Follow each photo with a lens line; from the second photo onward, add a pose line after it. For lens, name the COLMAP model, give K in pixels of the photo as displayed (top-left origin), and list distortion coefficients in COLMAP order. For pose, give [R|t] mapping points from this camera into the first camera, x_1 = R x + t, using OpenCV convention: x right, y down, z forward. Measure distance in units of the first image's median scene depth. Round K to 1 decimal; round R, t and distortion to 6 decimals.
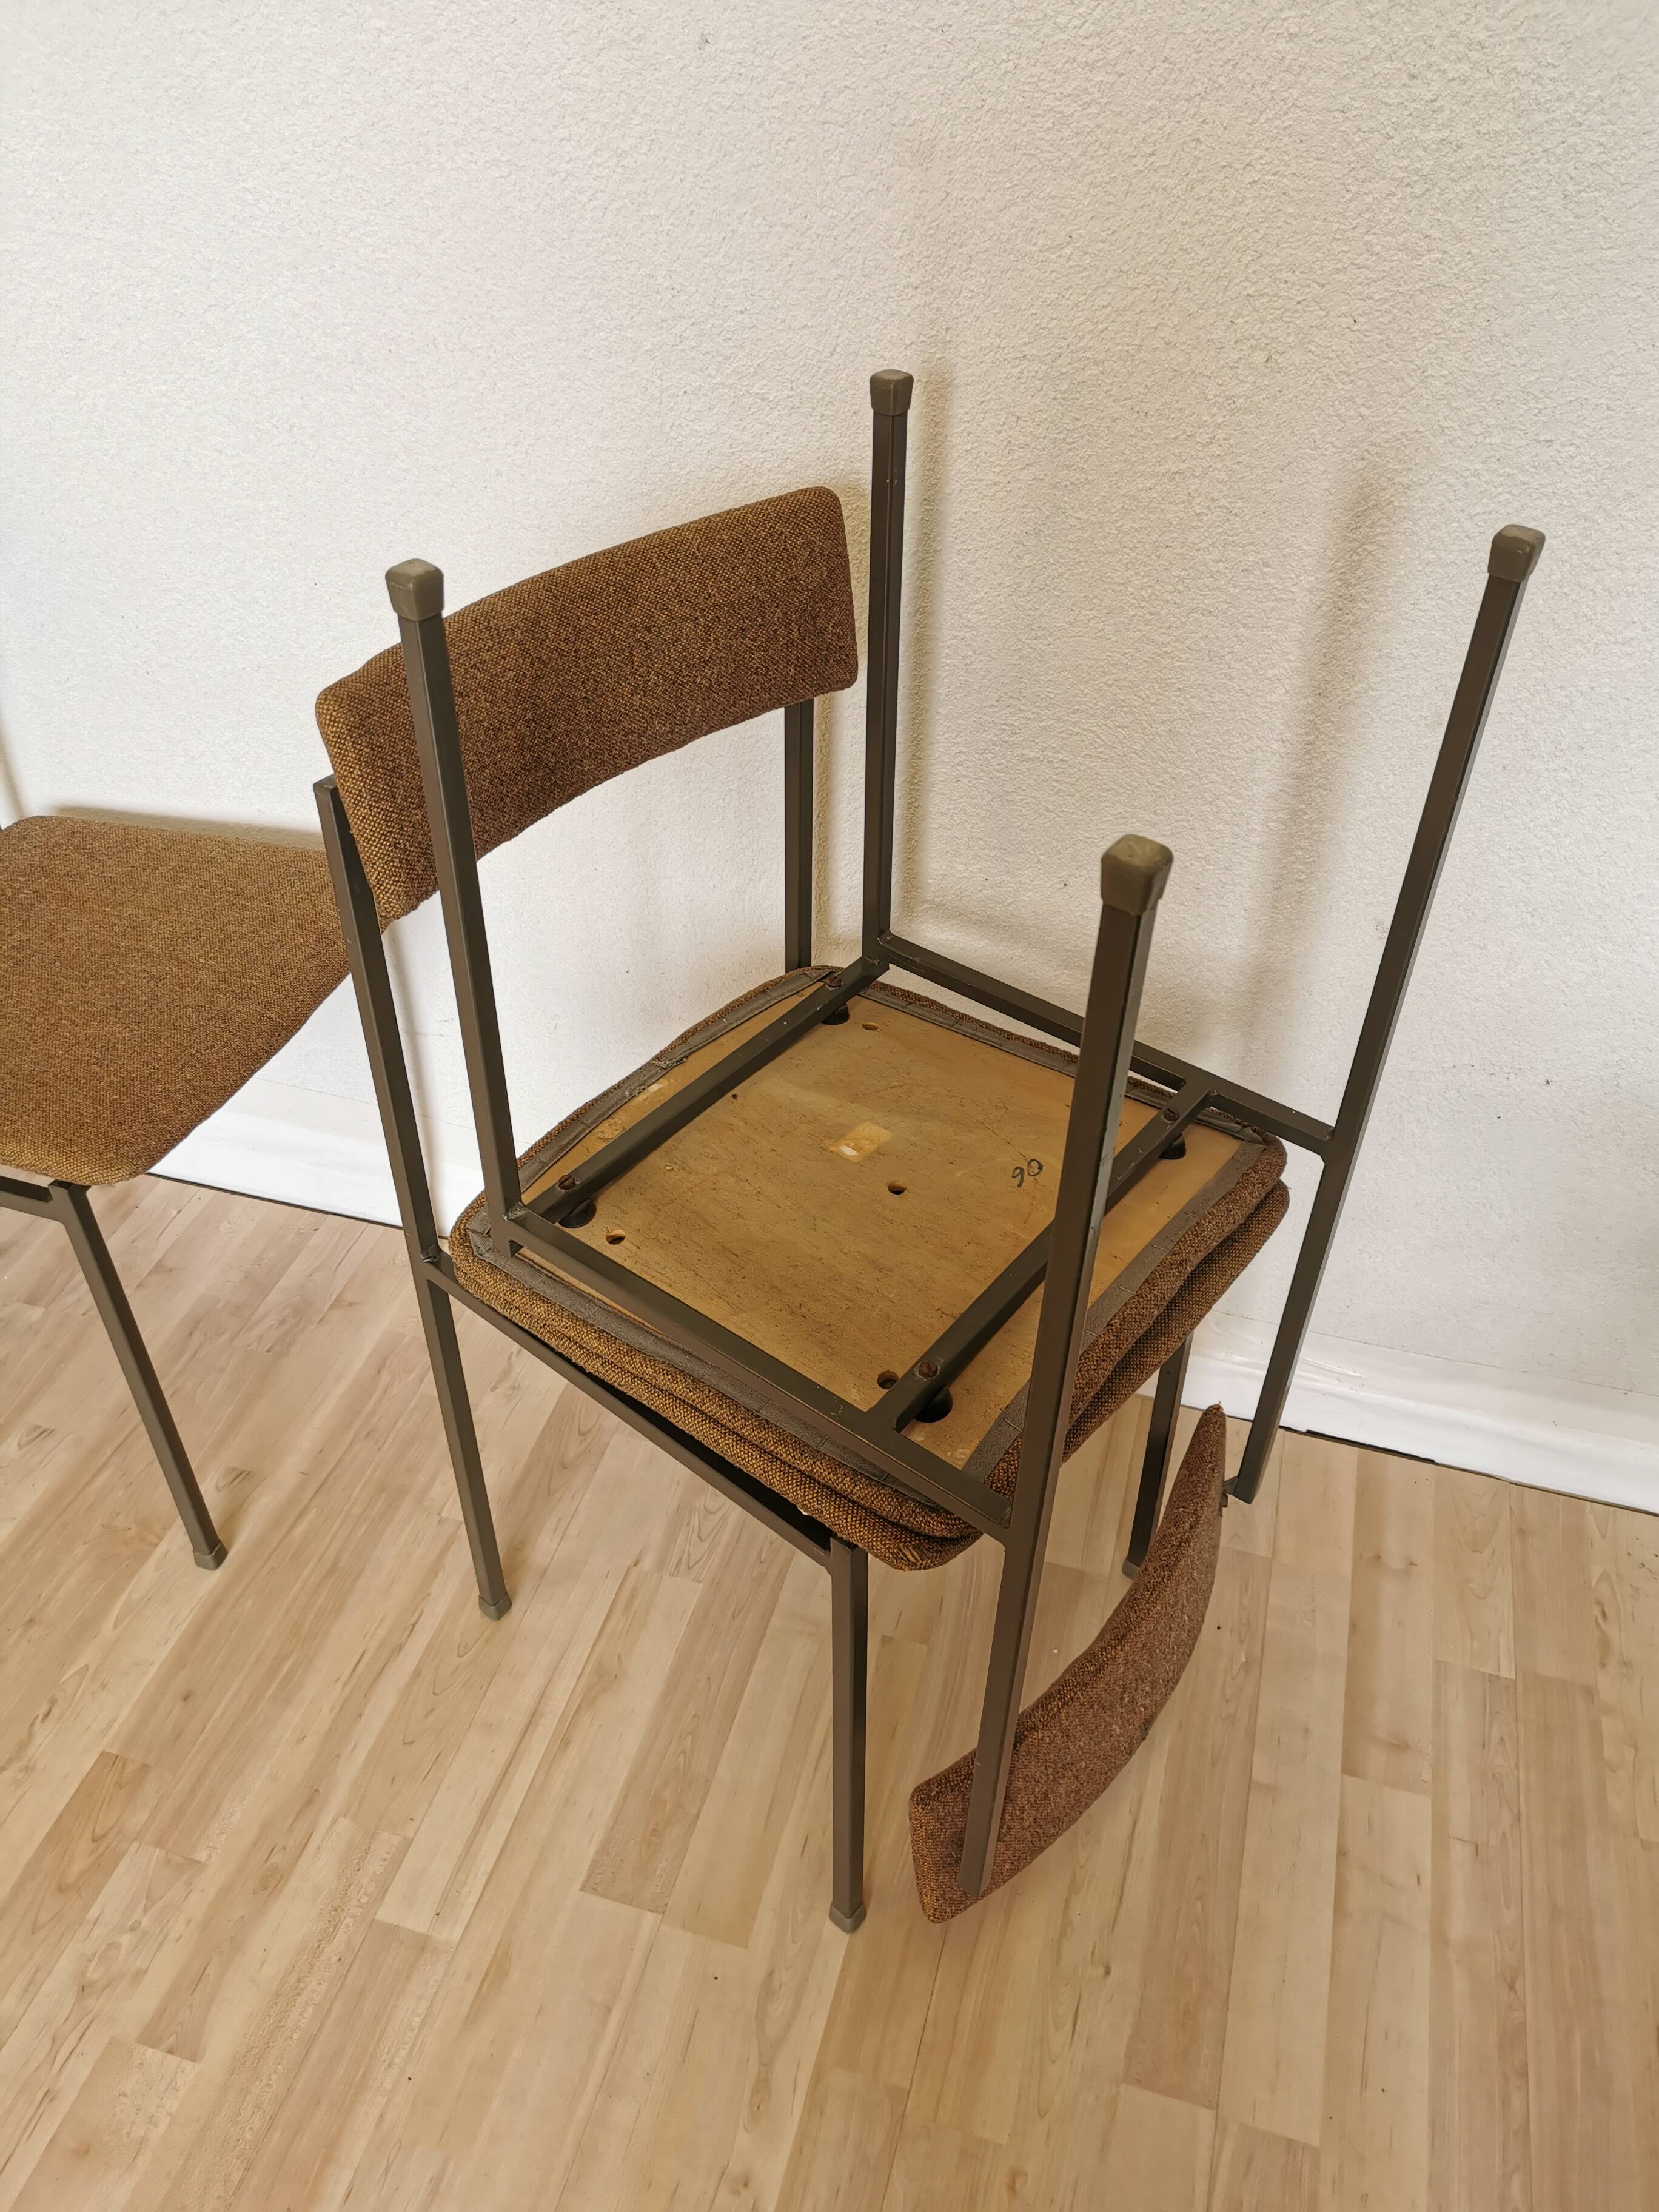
lens RADIAL K [[1699.0, 0, 829.0], [0, 1699.0, 1097.1], [0, 0, 1]] dist [0.053101, -0.056290]
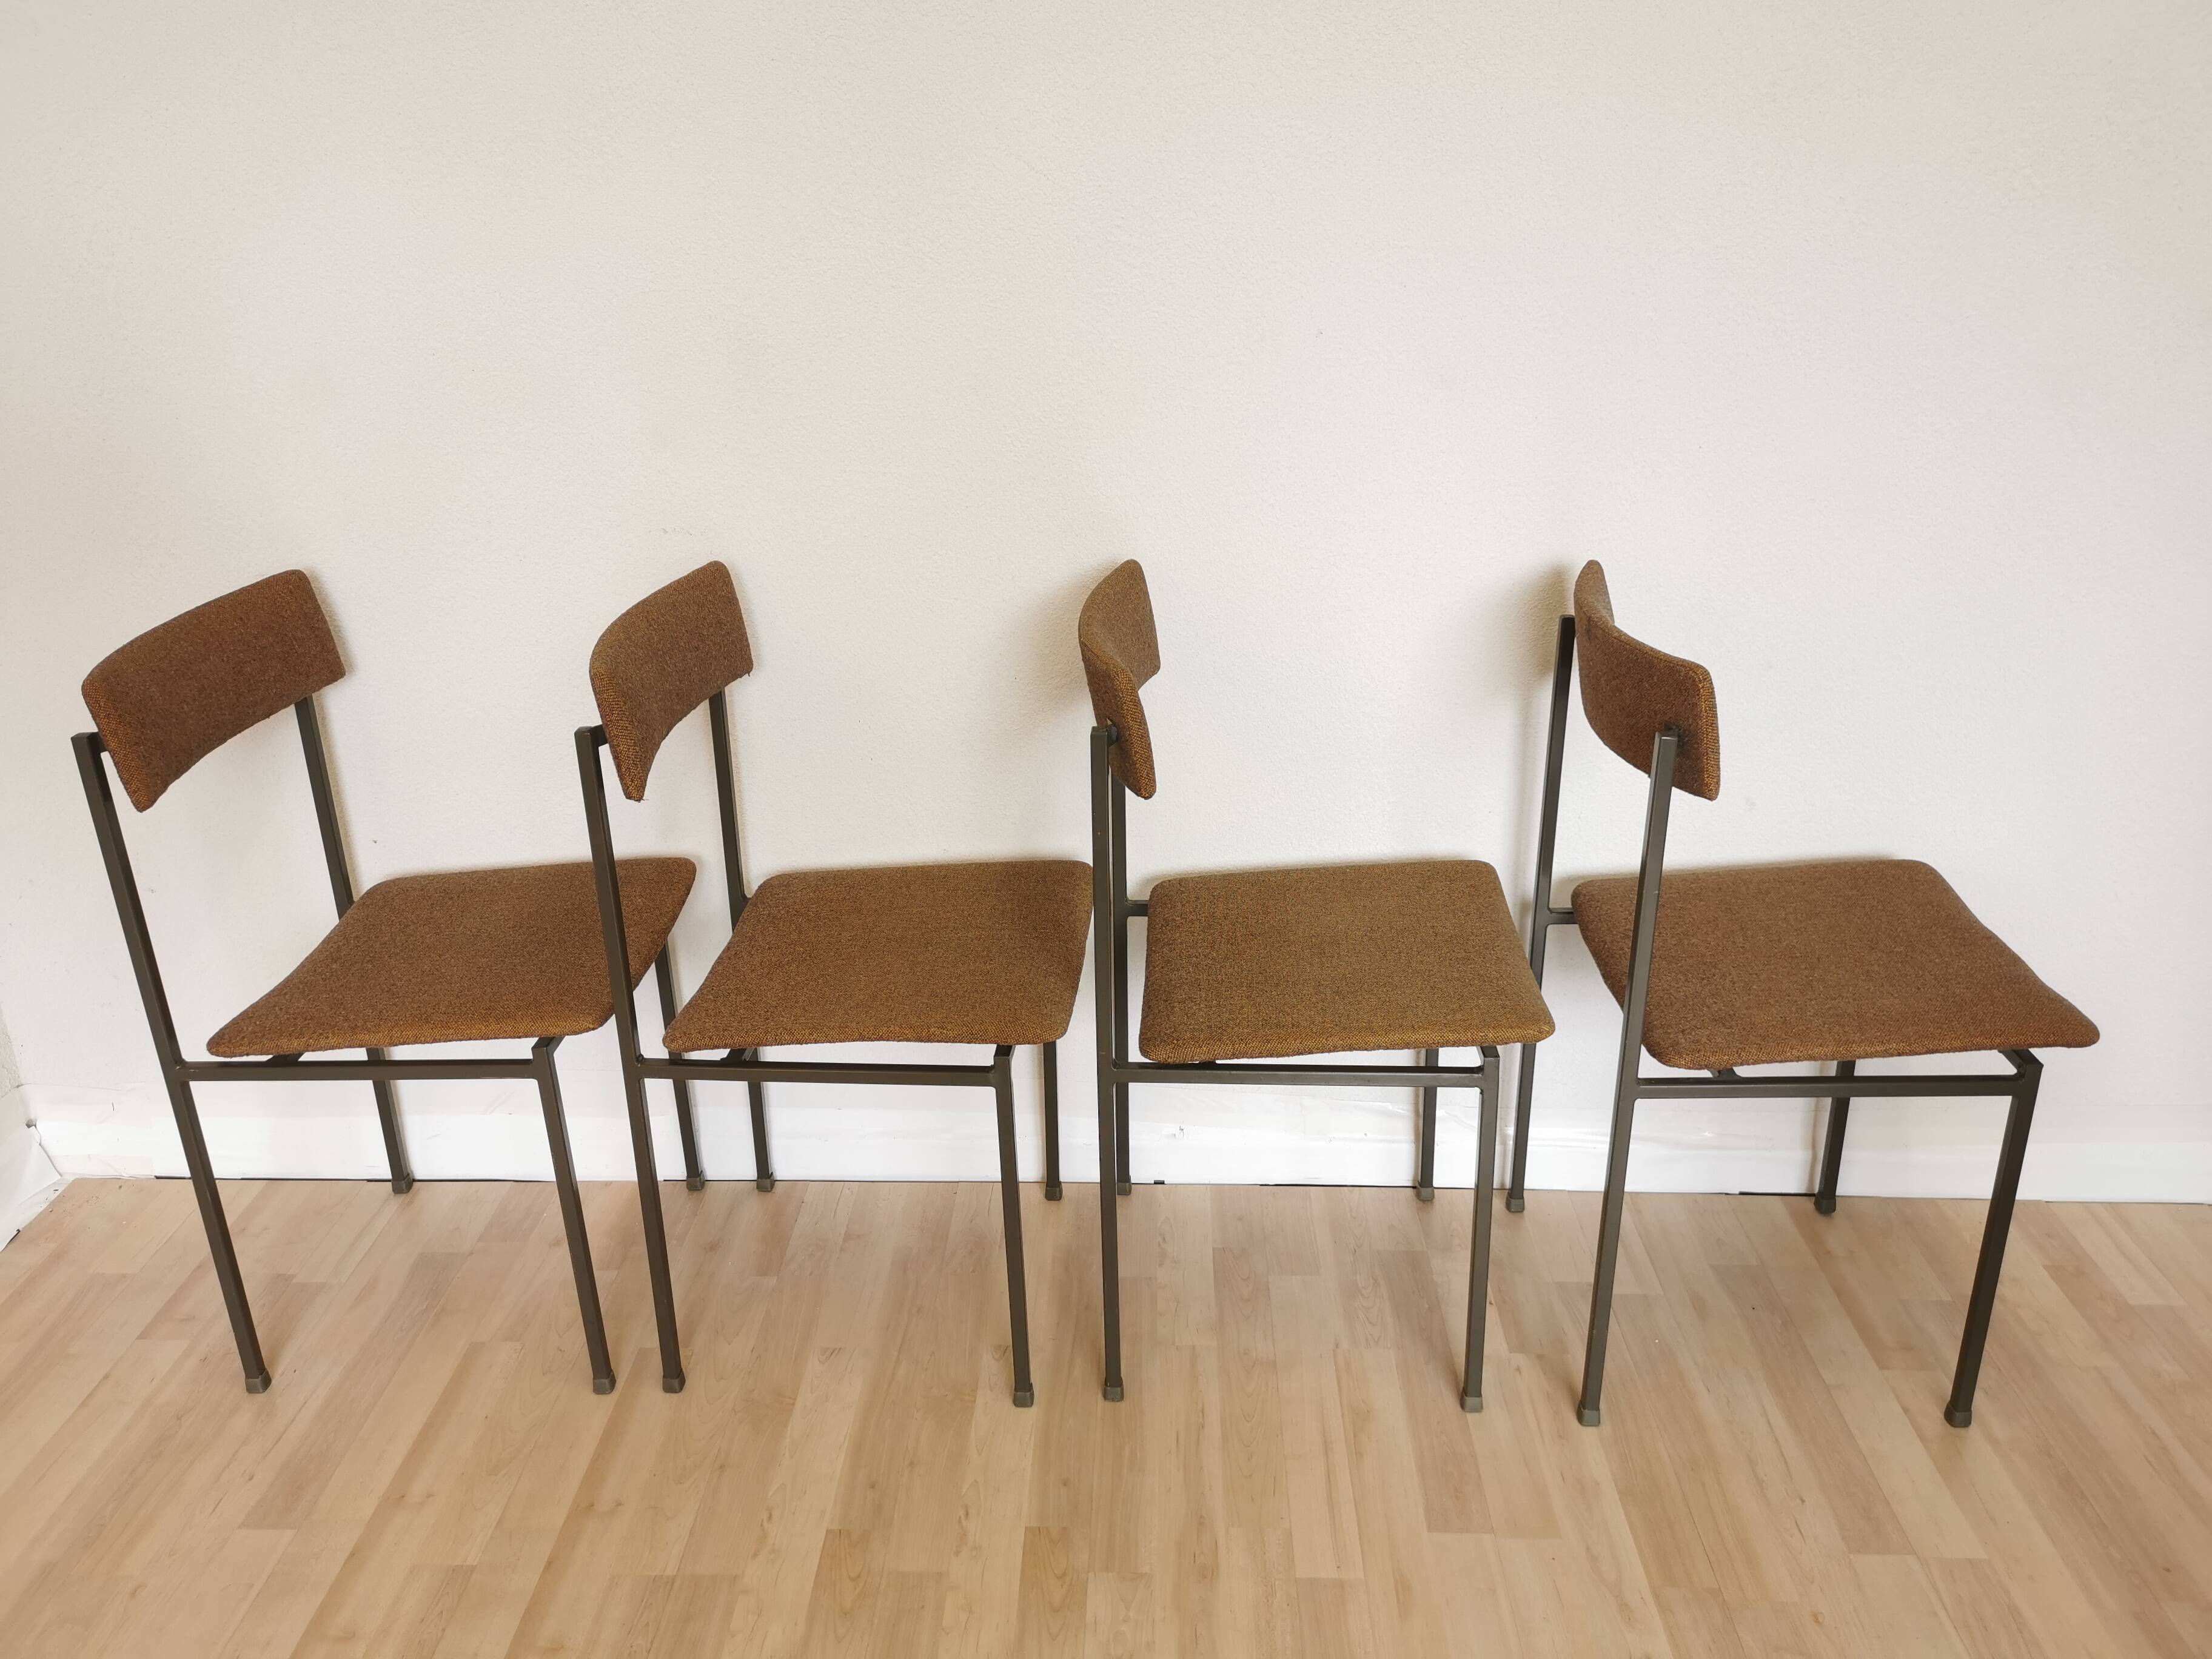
lens RADIAL K [[1699.0, 0, 1095.2], [0, 1699.0, 832.5], [0, 0, 1]] dist [0.053101, -0.056290]
pose [[0.970169, -0.115352, 0.213229, -0.627612], [0.171647, 0.947963, -0.268150, 0.258529], [-0.171202, 0.296750, 0.939483, -0.388903]]
